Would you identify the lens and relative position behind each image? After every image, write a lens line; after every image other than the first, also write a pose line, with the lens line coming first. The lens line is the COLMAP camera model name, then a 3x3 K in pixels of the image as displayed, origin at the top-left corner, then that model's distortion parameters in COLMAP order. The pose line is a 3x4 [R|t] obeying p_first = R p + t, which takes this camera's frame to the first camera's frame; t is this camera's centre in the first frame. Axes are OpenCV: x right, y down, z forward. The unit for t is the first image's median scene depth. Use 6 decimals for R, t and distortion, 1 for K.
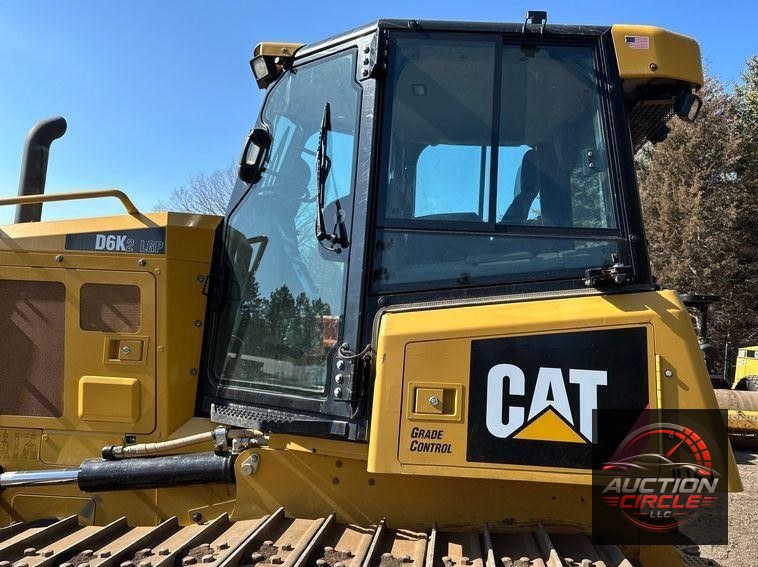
lens RADIAL K [[639.1, 0, 442.1], [0, 639.1, 280.0], [0, 0, 1]] dist [0.075721, -0.066908]
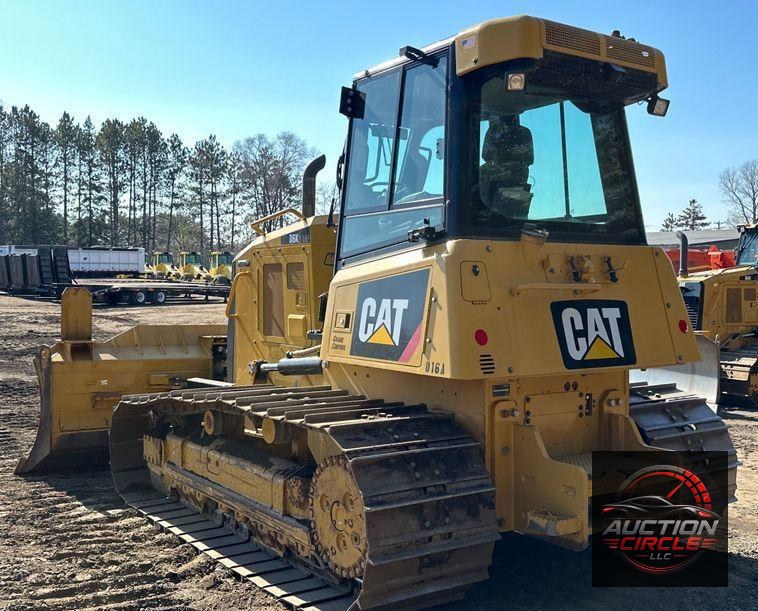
lens RADIAL K [[815.5, 0, 339.6], [0, 815.5, 322.9], [0, 0, 1]] dist [0.136902, 0.000000]
pose [[0.578417, -0.010716, -0.815671, 1.494449], [0.095673, 0.993904, 0.054787, 0.066028], [0.810111, -0.109727, 0.575916, -0.204911]]
